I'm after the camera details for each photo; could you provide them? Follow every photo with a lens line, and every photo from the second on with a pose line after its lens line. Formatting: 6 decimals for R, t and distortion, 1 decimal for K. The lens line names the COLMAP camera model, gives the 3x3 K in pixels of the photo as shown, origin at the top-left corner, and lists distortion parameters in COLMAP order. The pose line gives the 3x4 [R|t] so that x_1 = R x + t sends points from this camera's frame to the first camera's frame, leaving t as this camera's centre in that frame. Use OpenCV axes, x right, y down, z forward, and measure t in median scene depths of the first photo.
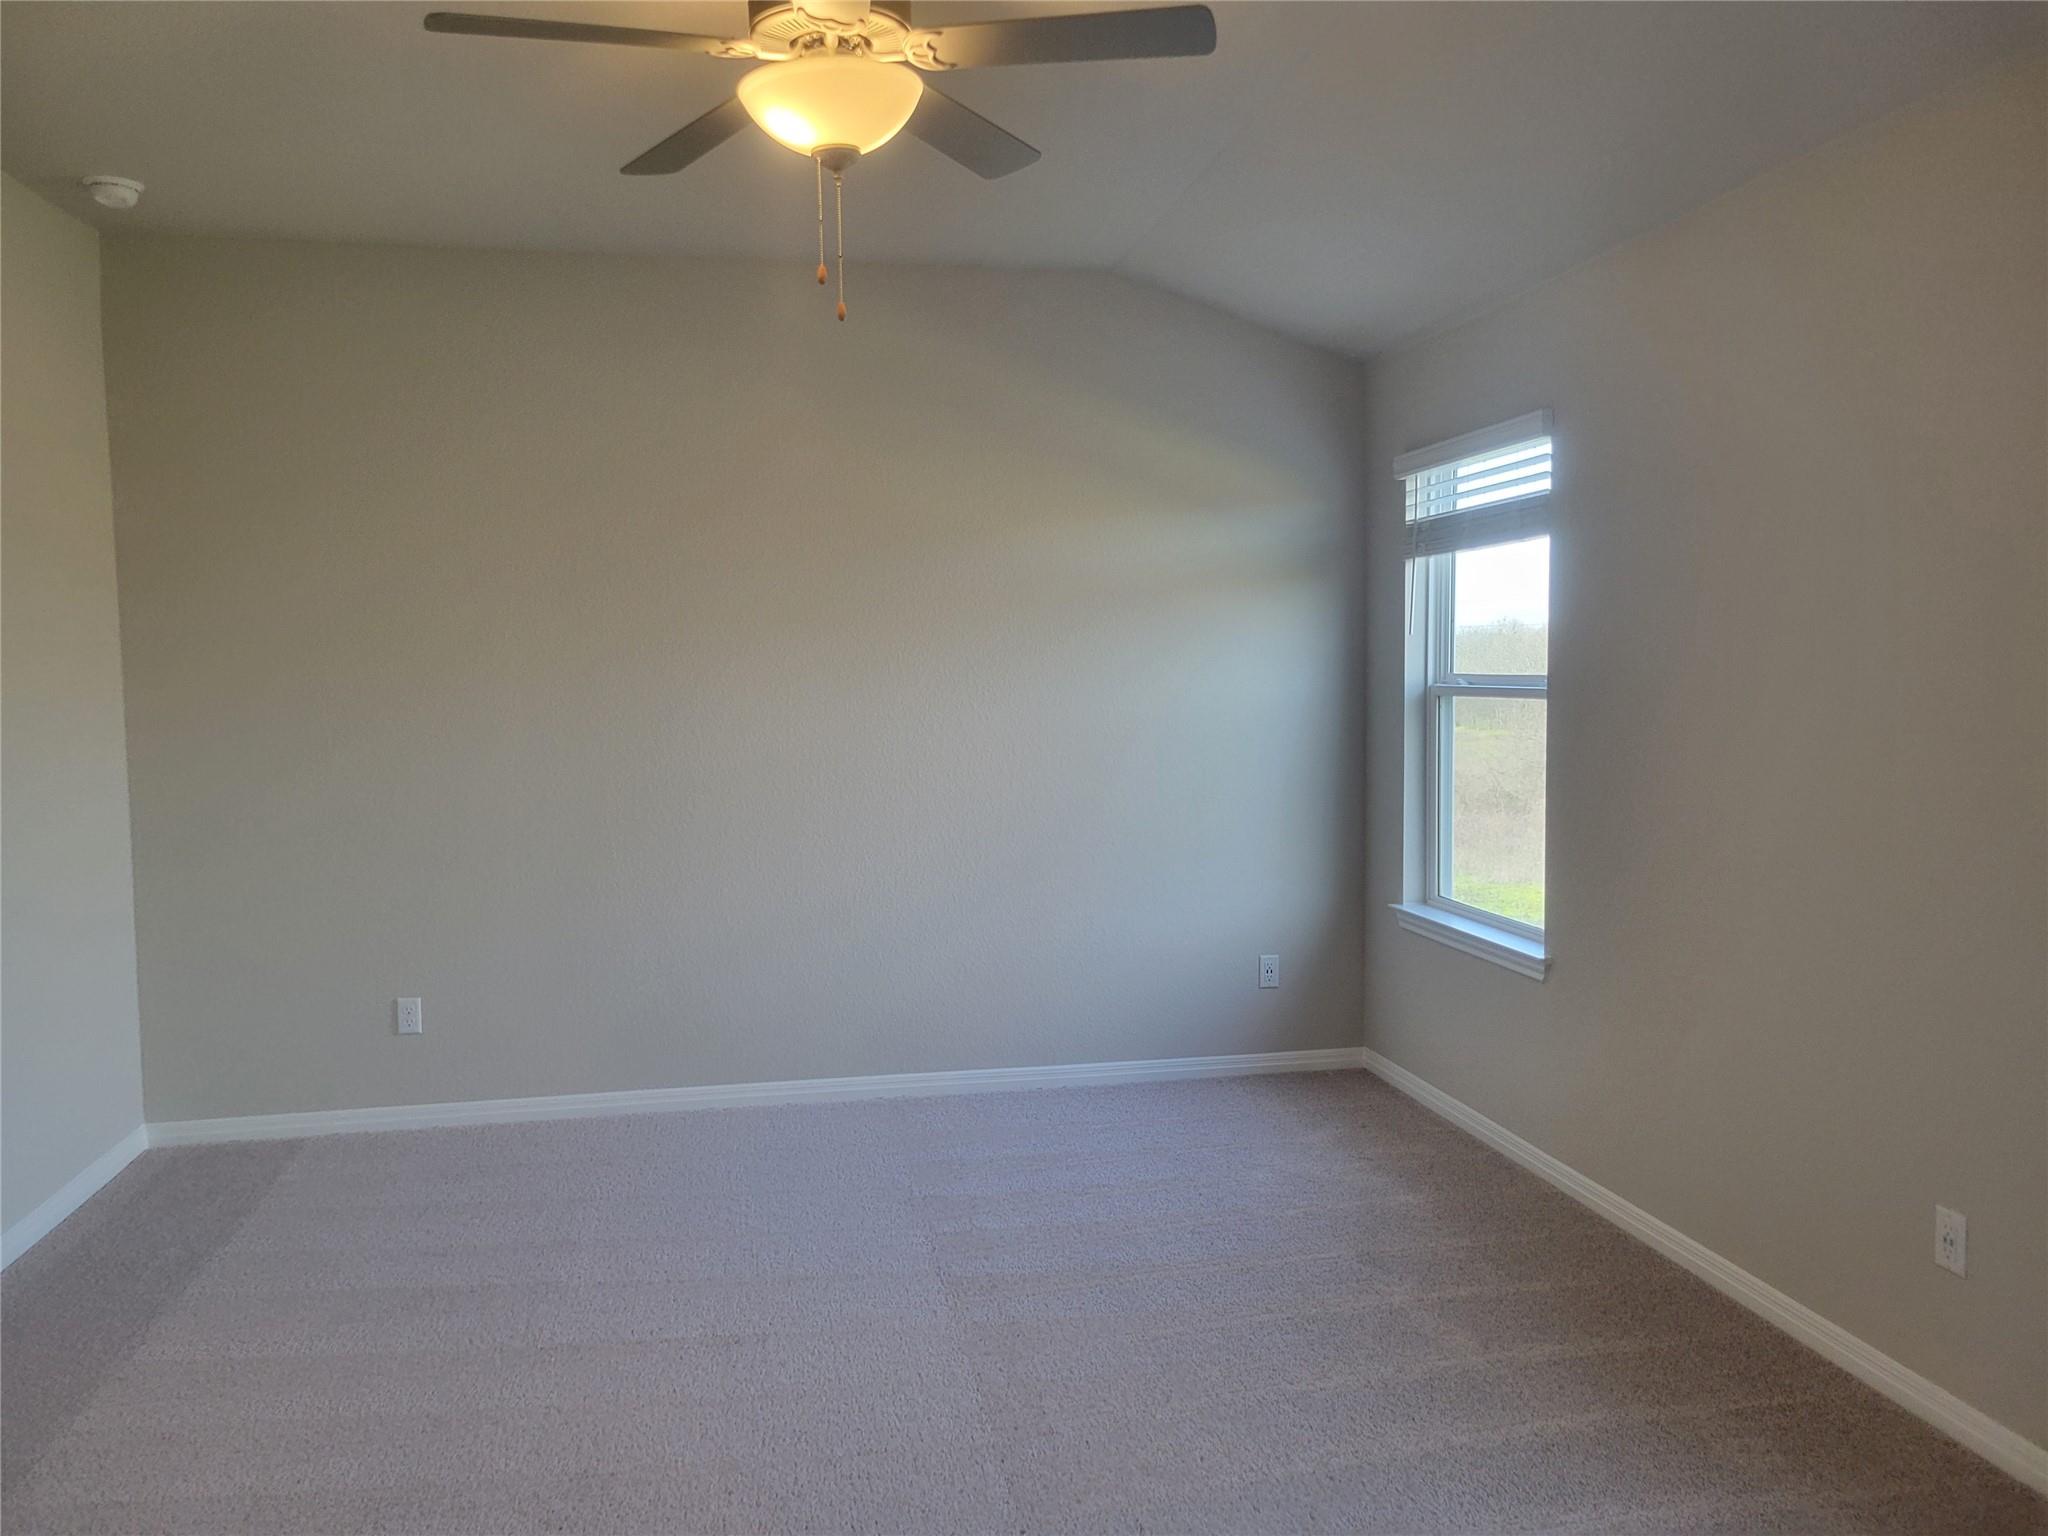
lens RADIAL K [[1534.1, 0, 996.5], [0, 1534.1, 754.5], [0, 0, 1]] dist [0.054609, -0.034325]
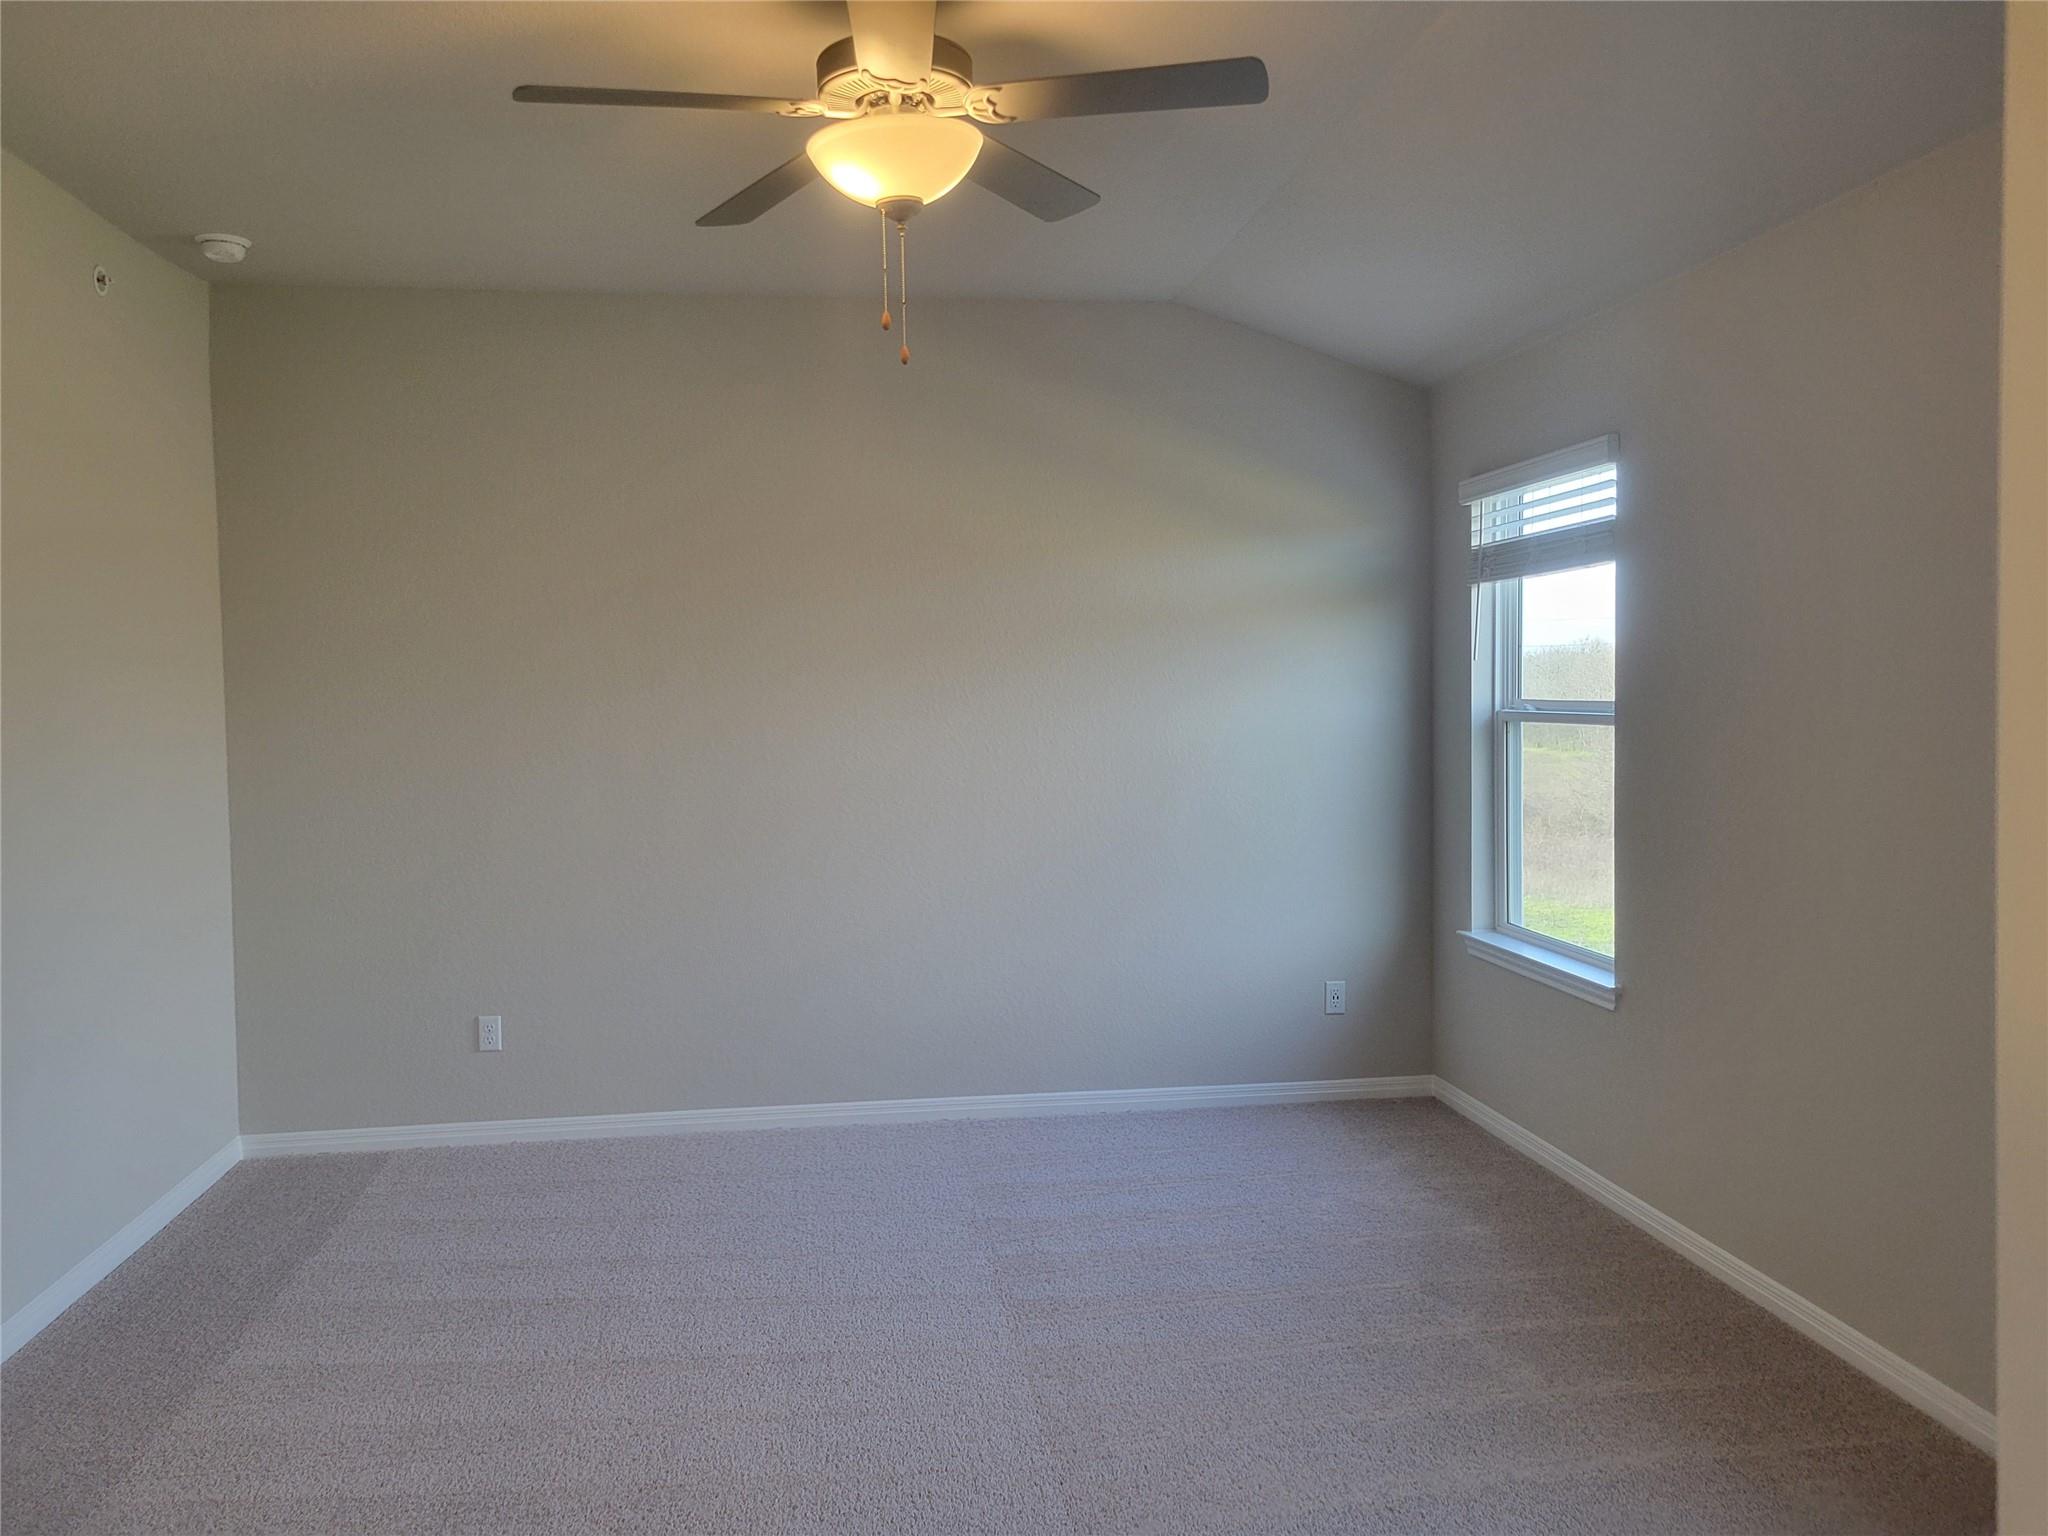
lens RADIAL K [[1534.1, 0, 985.1], [0, 1534.1, 740.5], [0, 0, 1]] dist [0.054609, -0.034325]
pose [[0.998556, -0.000579, -0.053712, 0.006369], [-0.000649, 0.999739, -0.022844, -0.003636], [0.053711, 0.022845, 0.998295, -0.017018]]
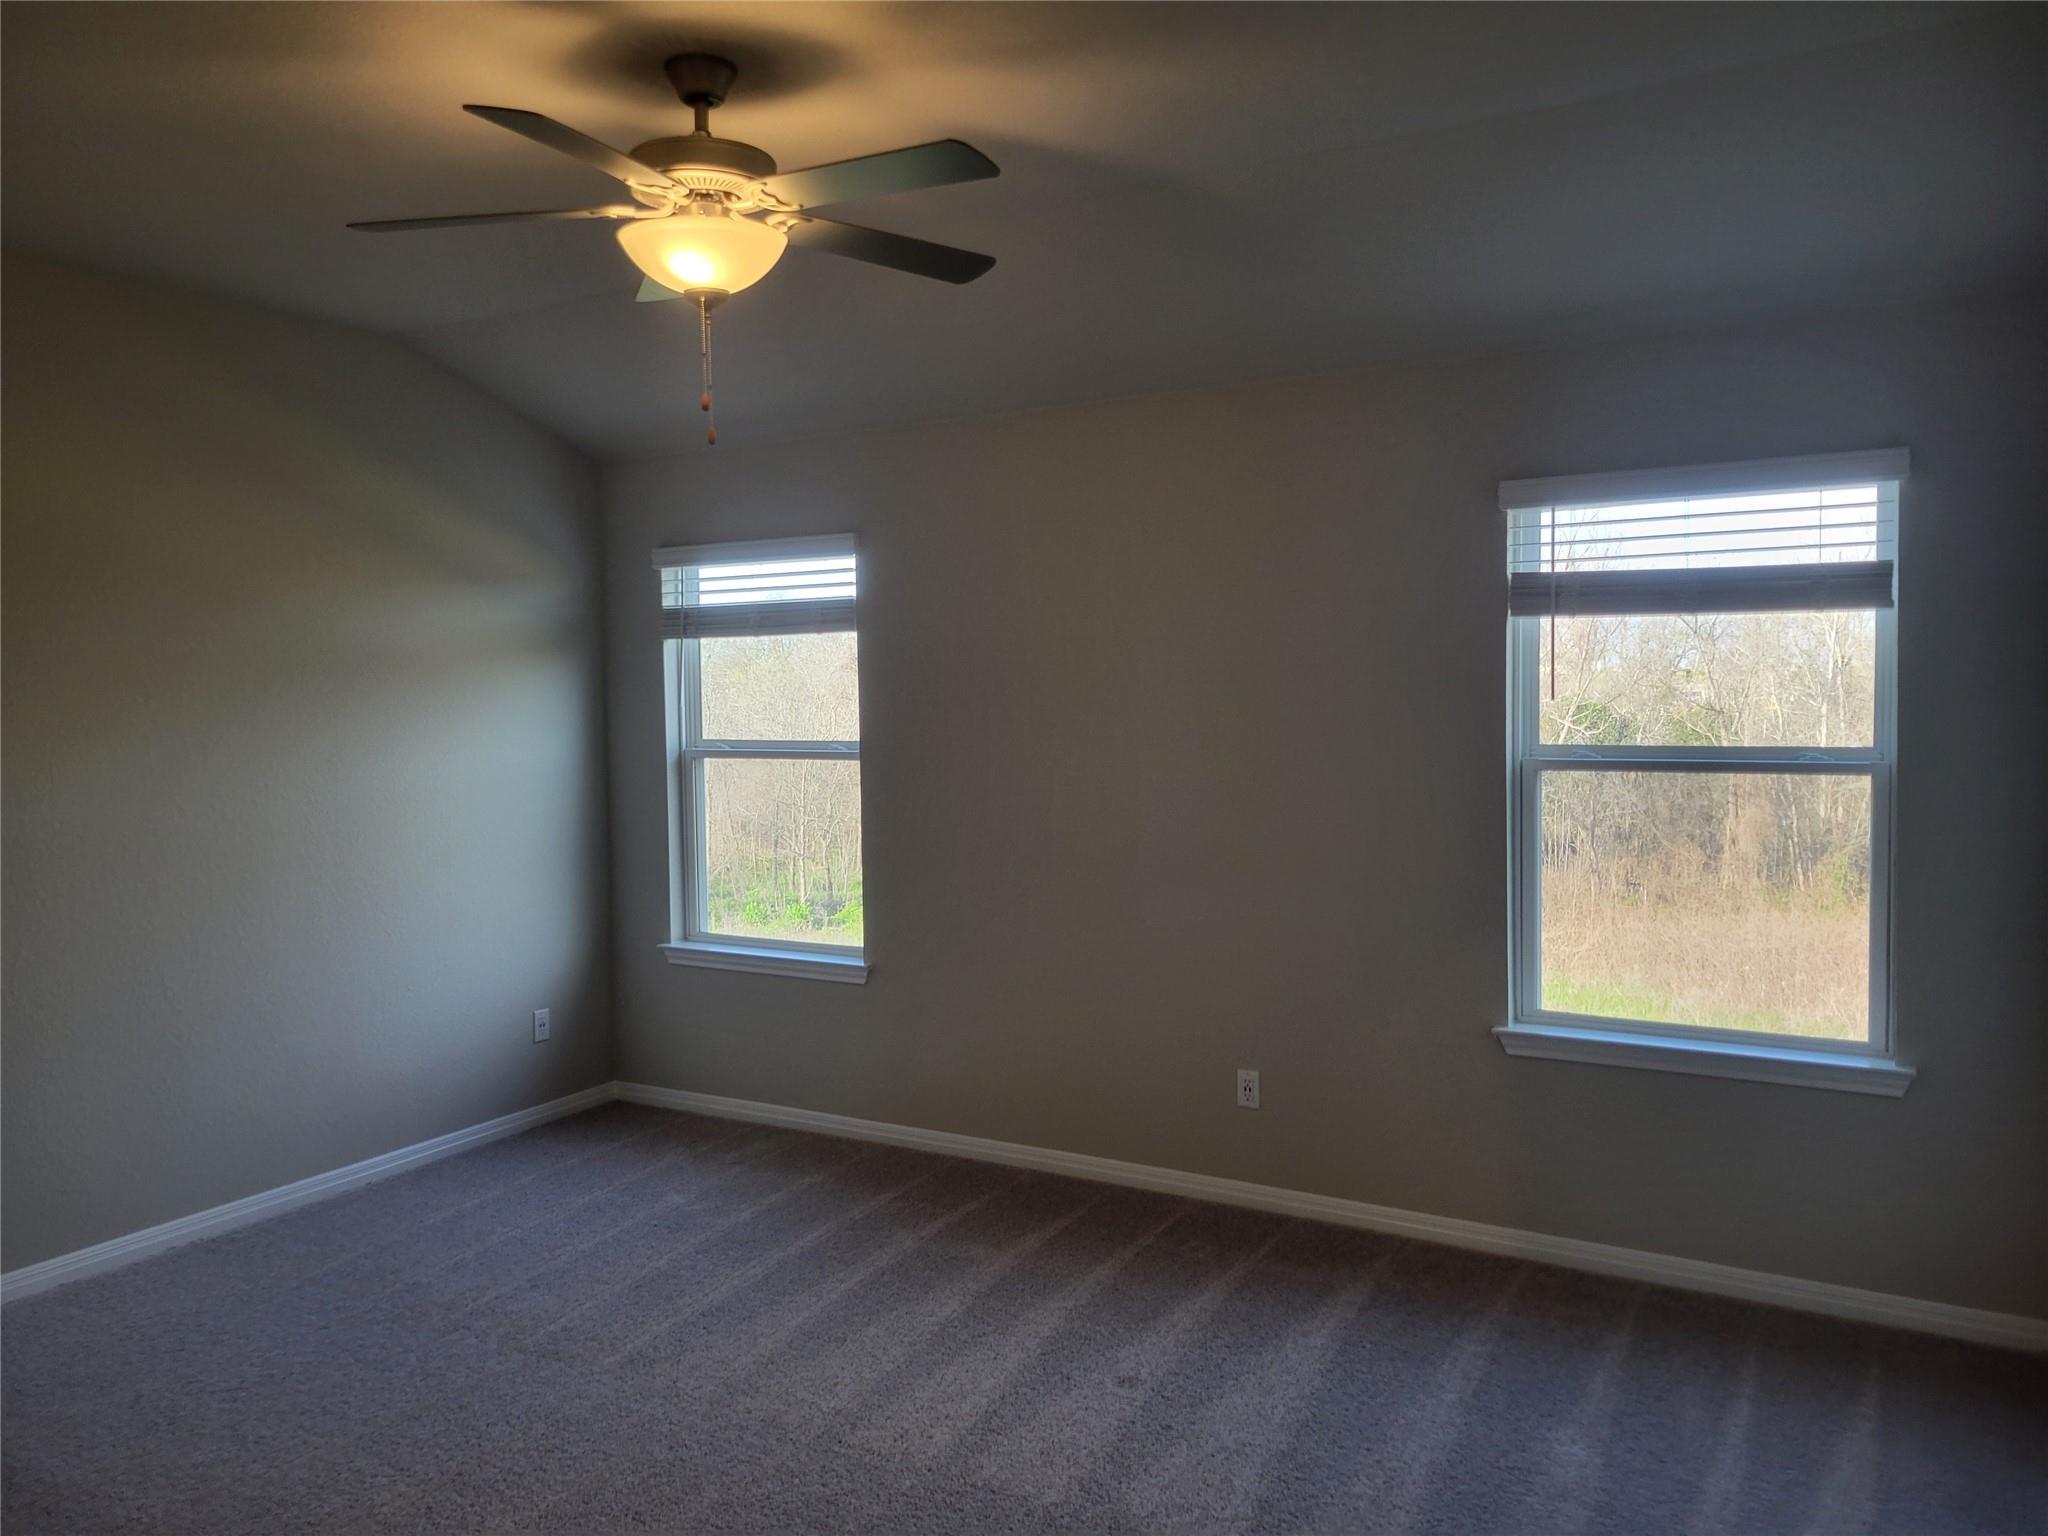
lens RADIAL K [[1534.1, 0, 999.1], [0, 1534.1, 744.6], [0, 0, 1]] dist [0.054609, -0.034325]
pose [[0.653313, -0.024473, 0.756692, -0.592595], [0.050160, 0.998681, -0.011008, -0.032869], [-0.755424, 0.045147, 0.653679, 0.101142]]
